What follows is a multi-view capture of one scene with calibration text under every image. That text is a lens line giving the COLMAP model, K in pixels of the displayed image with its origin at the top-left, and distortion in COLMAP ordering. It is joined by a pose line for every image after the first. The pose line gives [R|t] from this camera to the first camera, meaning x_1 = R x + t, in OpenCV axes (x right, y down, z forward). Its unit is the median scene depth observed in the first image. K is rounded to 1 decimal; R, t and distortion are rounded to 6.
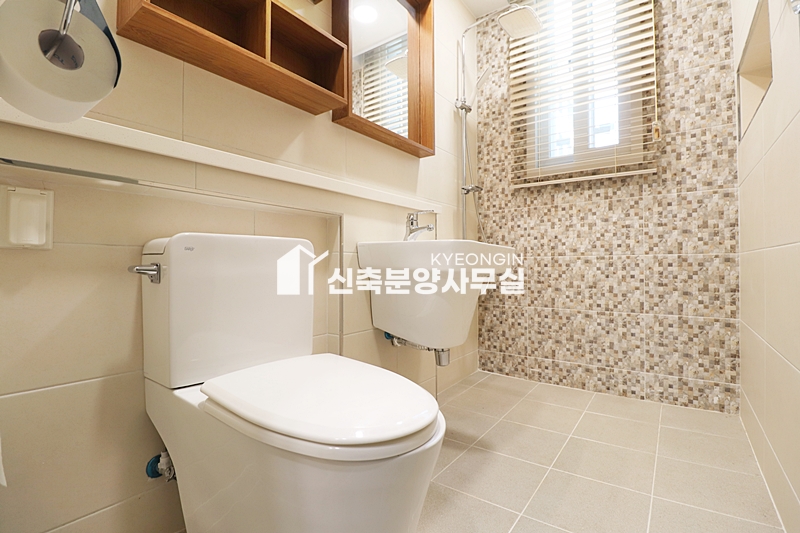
lens RADIAL K [[367.9, 0, 412.8], [0, 367.9, 260.1], [0, 0, 1]] dist [-0.018777, -0.000795]
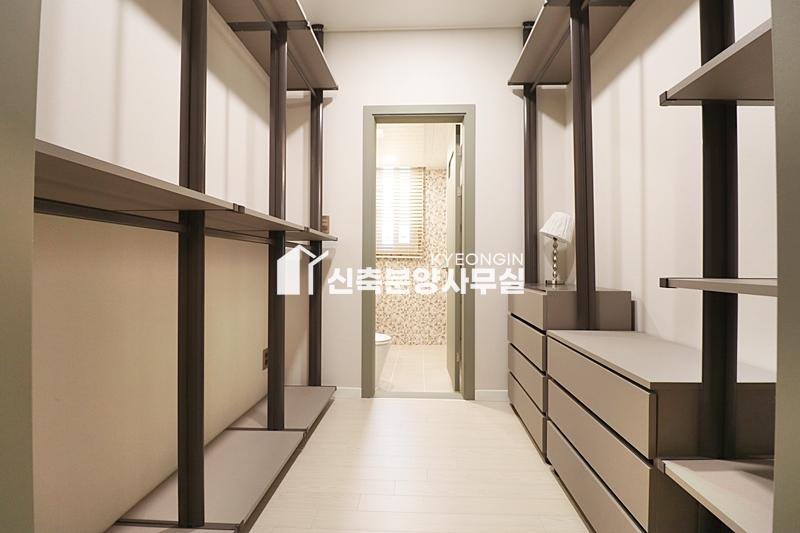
lens RADIAL K [[367.9, 0, 400.9], [0, 367.9, 265.0], [0, 0, 1]] dist [-0.018777, -0.000795]
pose [[0.842462, 0.009739, 0.538667, -0.854085], [-0.011450, 0.999934, -0.000170, -0.178594], [-0.538634, -0.006025, 0.842519, -1.106414]]
